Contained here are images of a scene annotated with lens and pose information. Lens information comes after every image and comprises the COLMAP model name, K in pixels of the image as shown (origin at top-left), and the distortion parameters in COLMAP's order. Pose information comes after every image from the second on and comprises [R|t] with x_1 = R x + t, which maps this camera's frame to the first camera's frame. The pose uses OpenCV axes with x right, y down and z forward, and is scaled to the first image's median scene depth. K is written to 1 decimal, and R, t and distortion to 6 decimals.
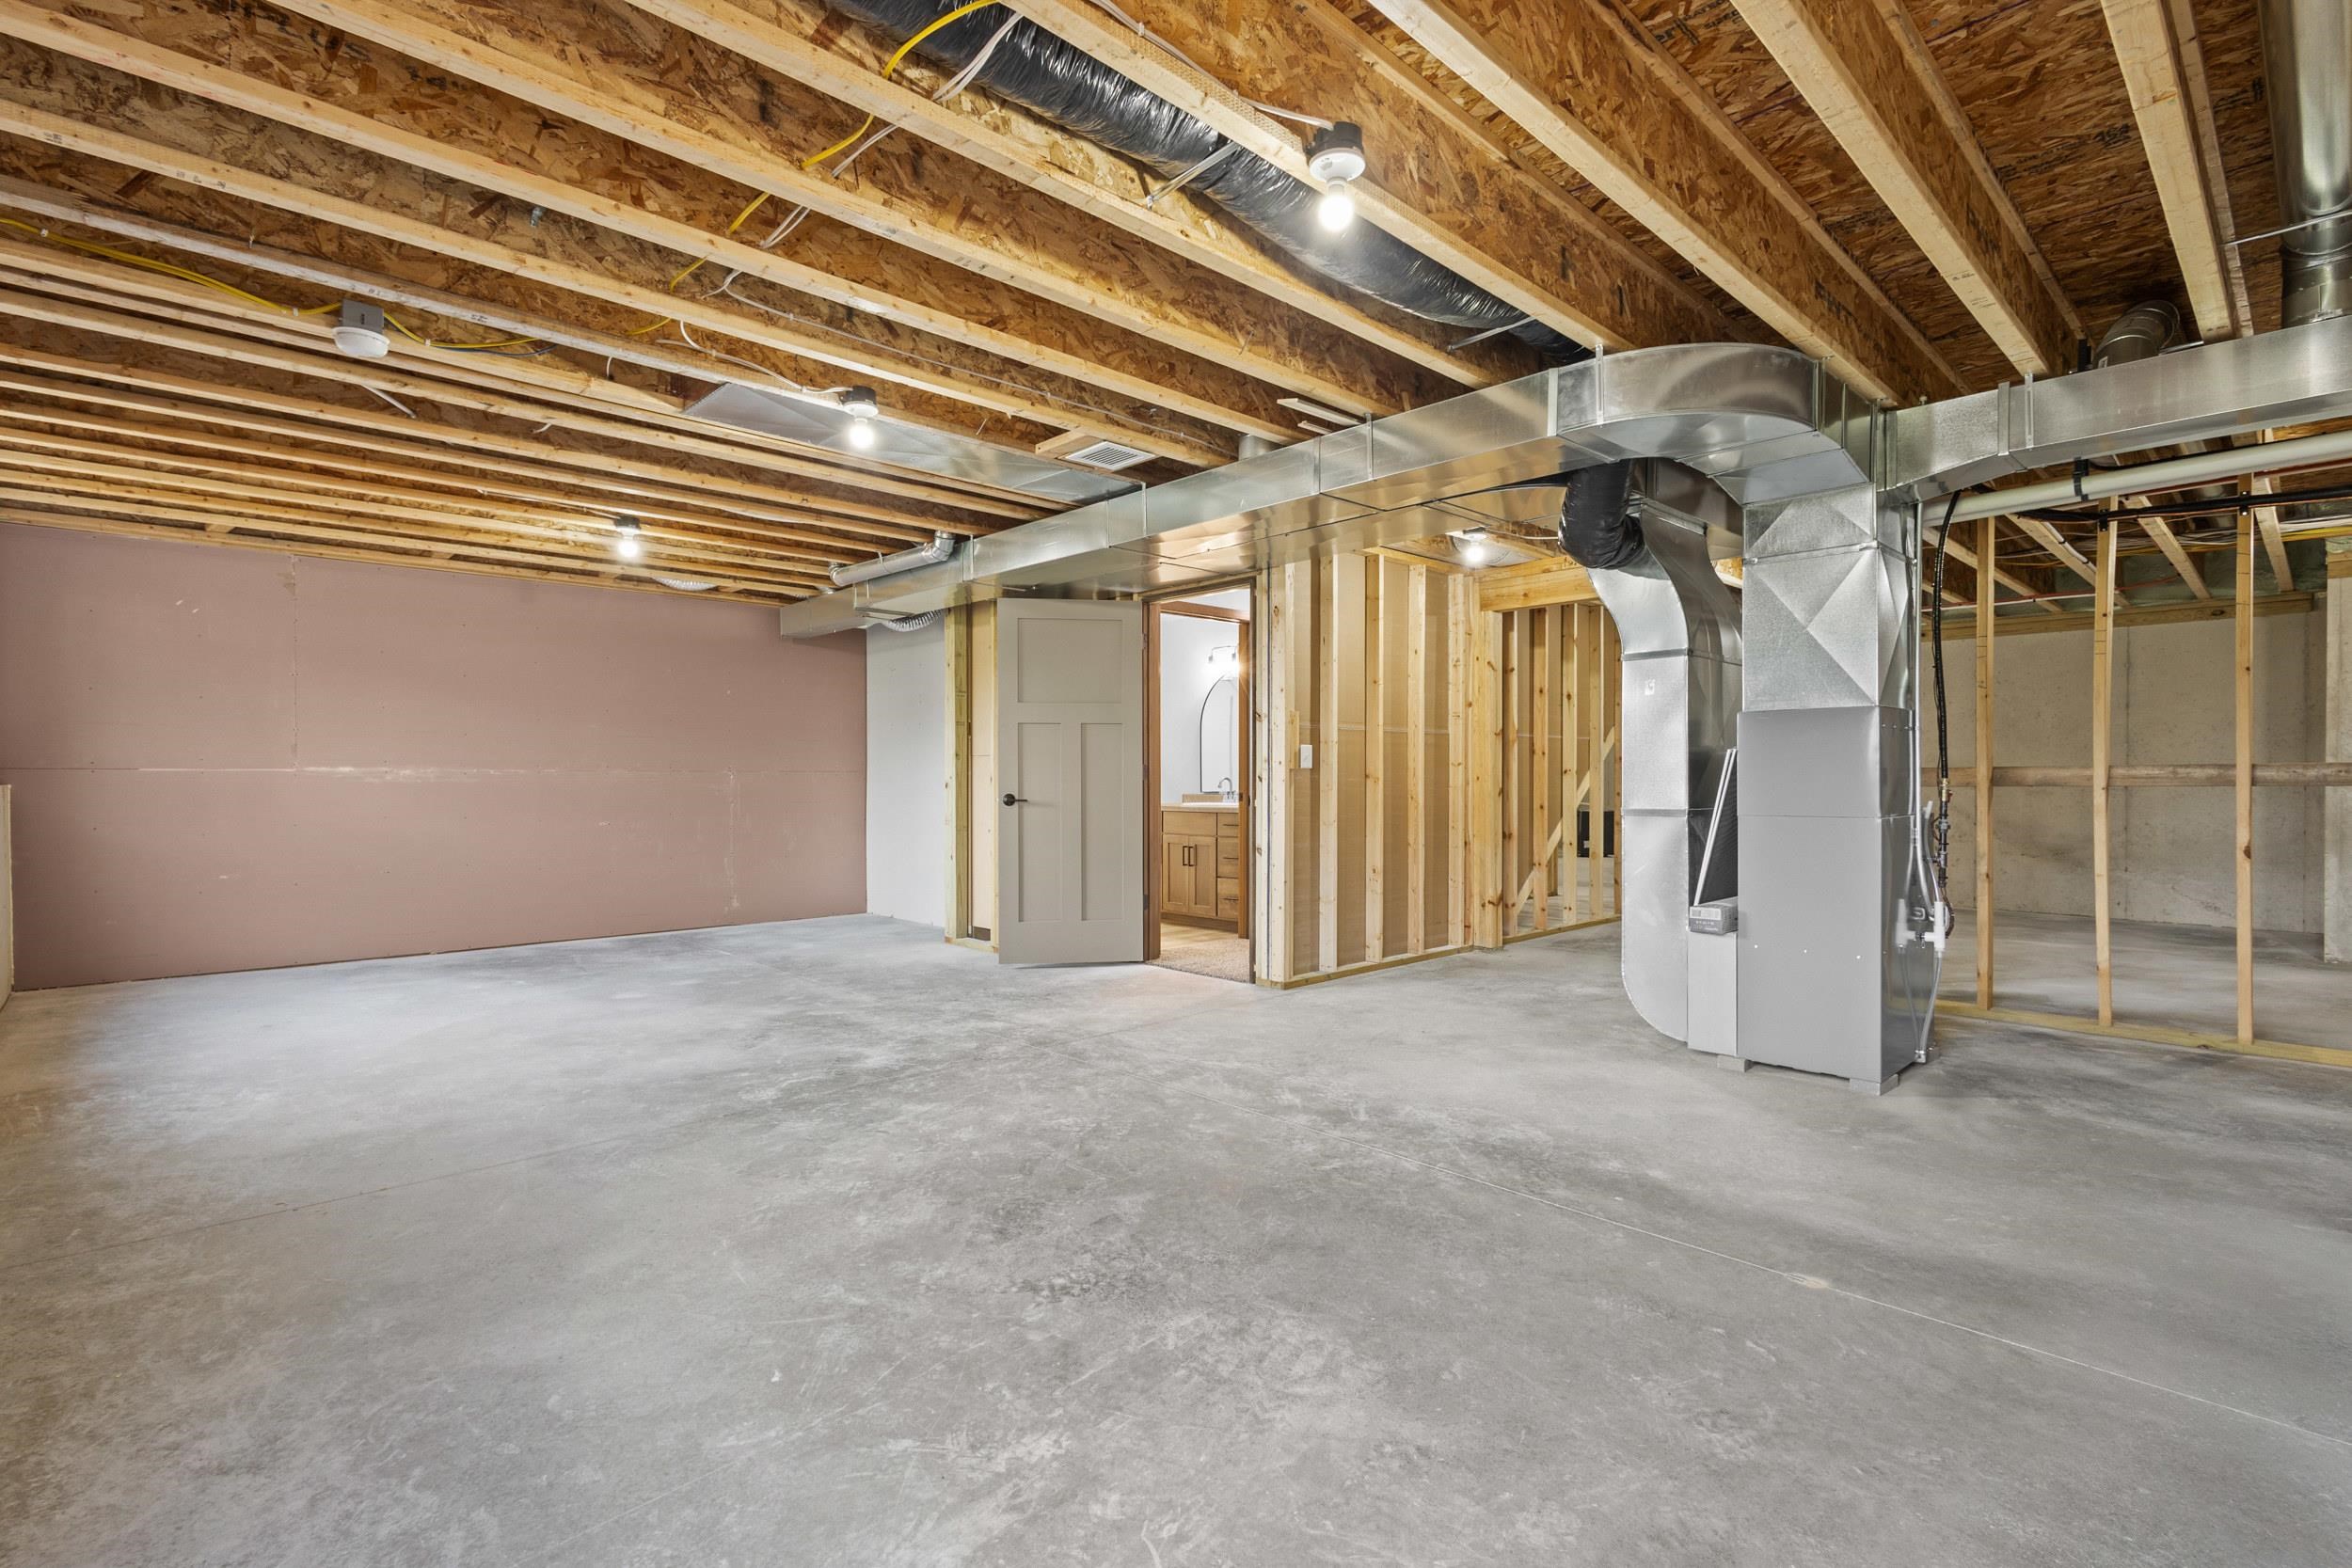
lens RADIAL K [[1074.6, 0, 1165.8], [0, 1074.6, 786.6], [0, 0, 1]] dist [0.009869, -0.004669]
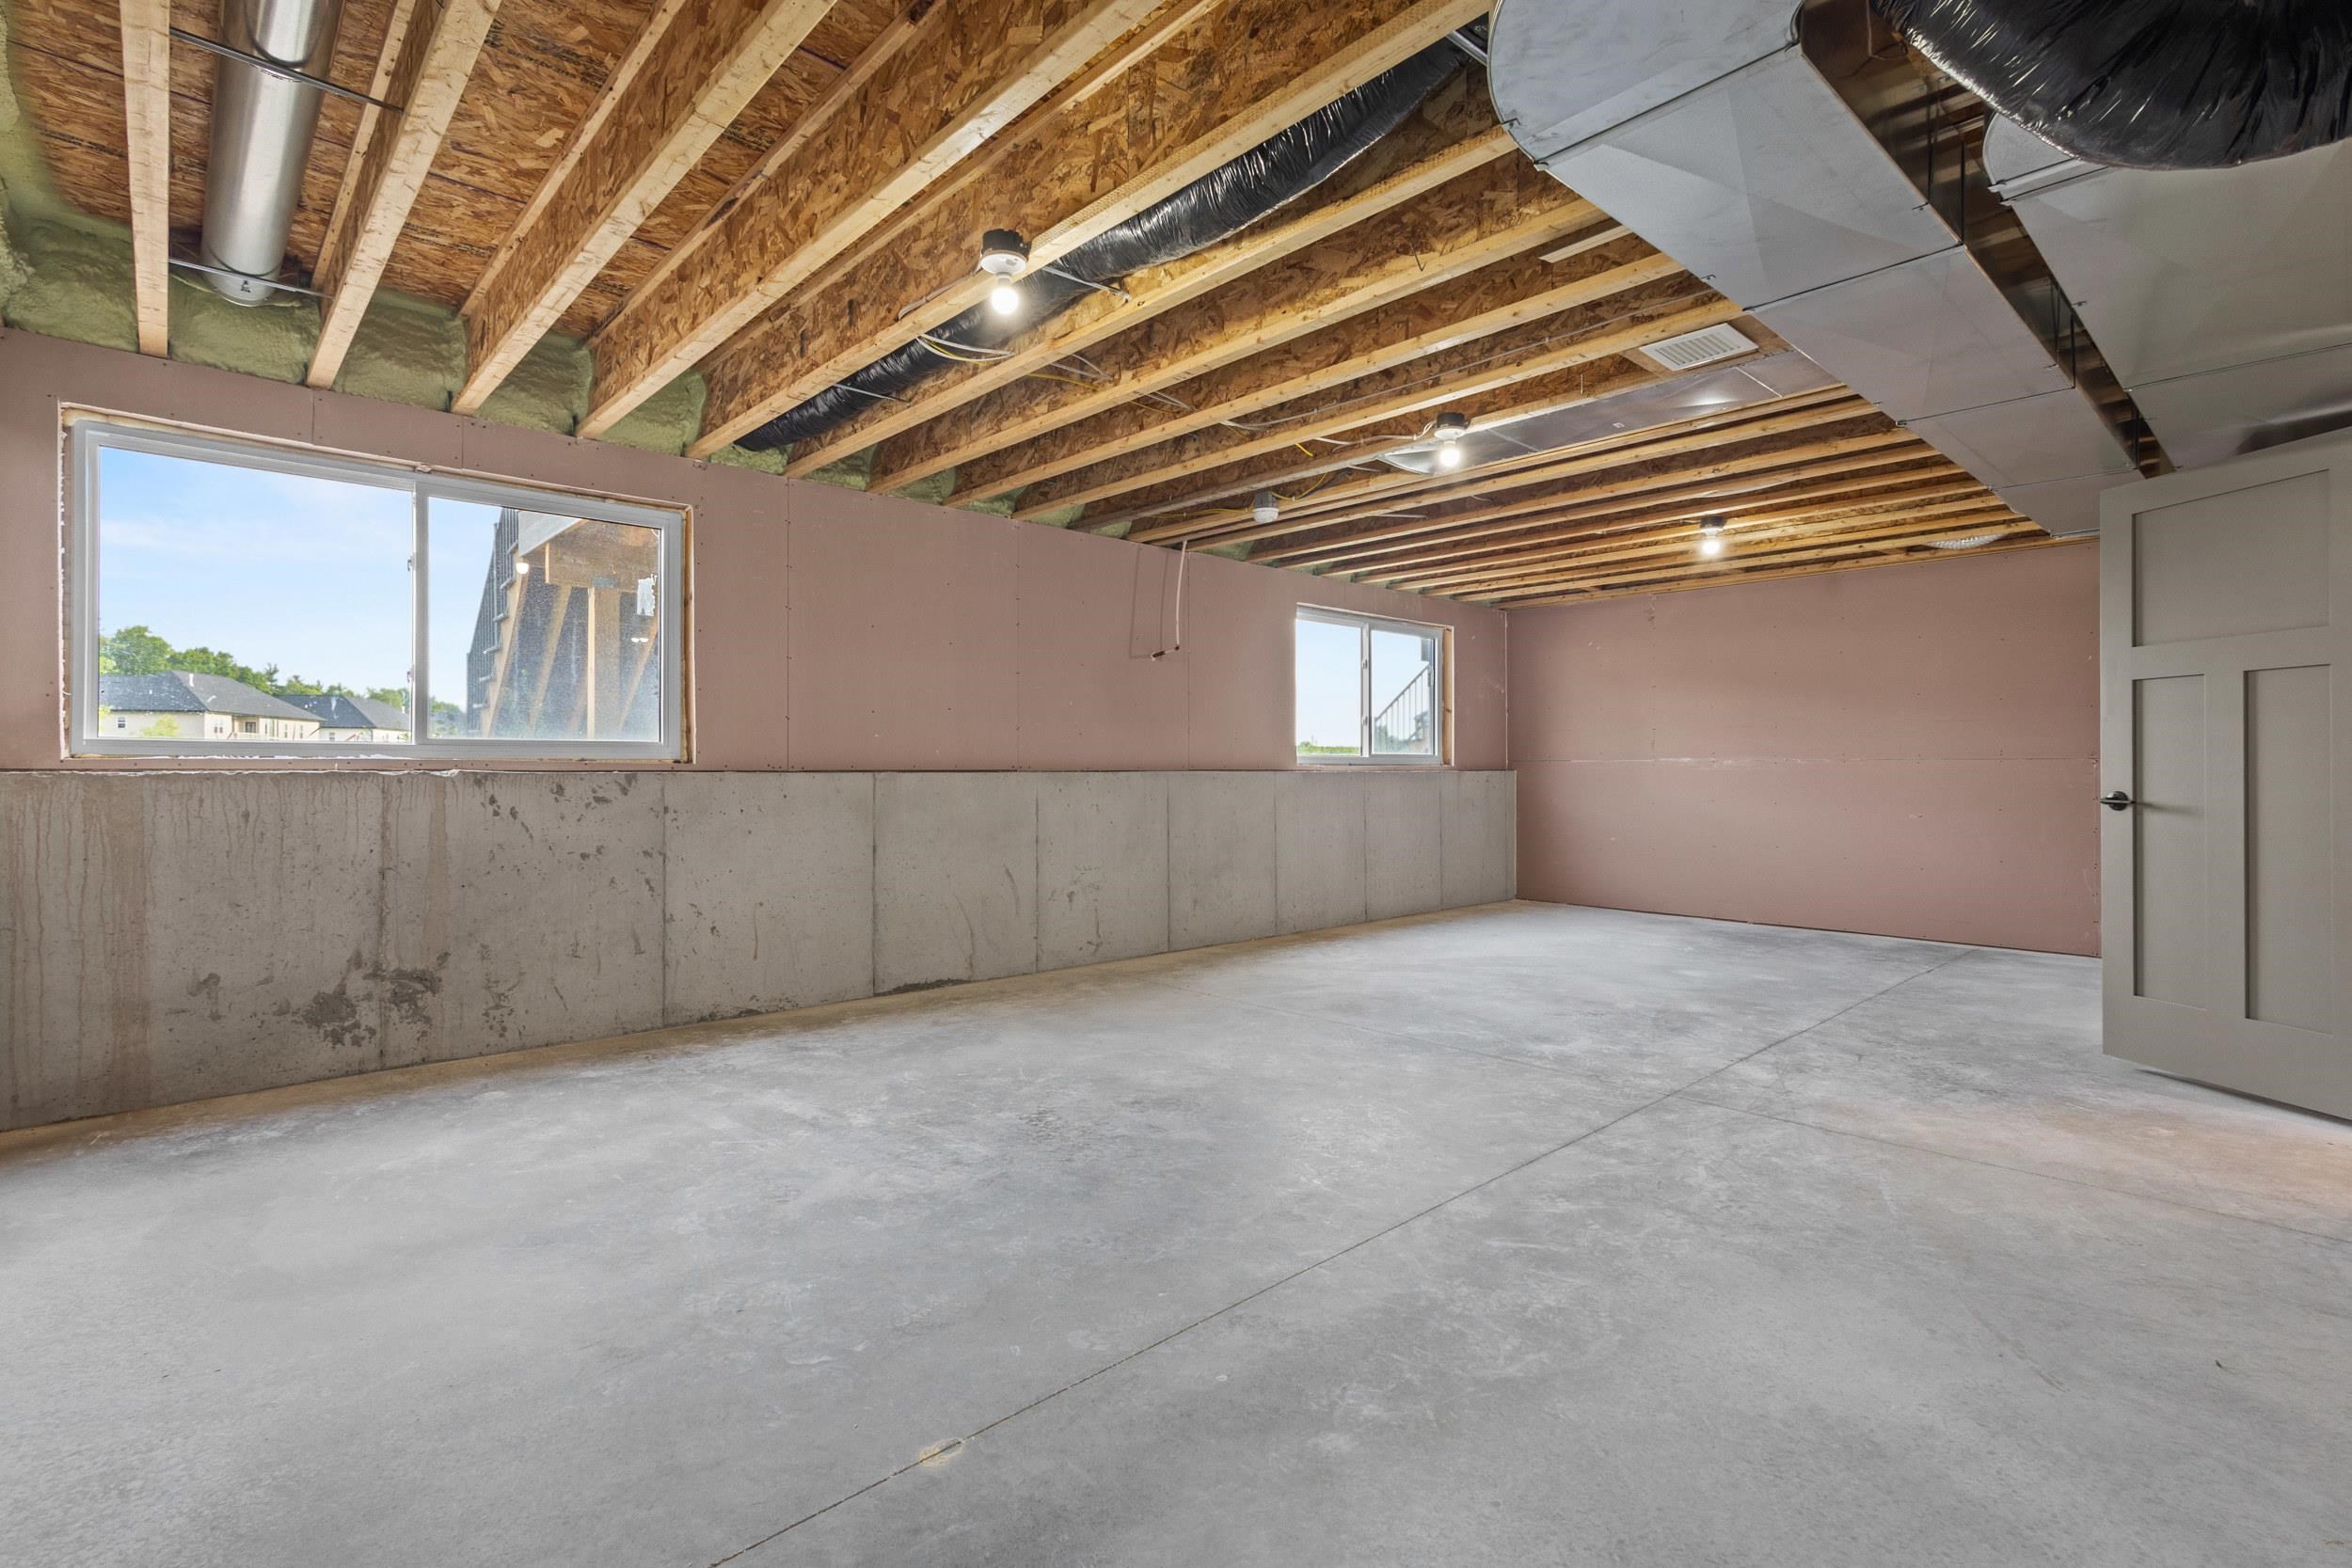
lens RADIAL K [[1074.6, 0, 1166.5], [0, 1074.6, 765.4], [0, 0, 1]] dist [0.009869, -0.004669]
pose [[-0.000891, -0.000142, -1.000000, 1.172668], [-0.009242, 0.999957, -0.000134, -0.009100], [0.999957, 0.009242, -0.000892, 1.016233]]
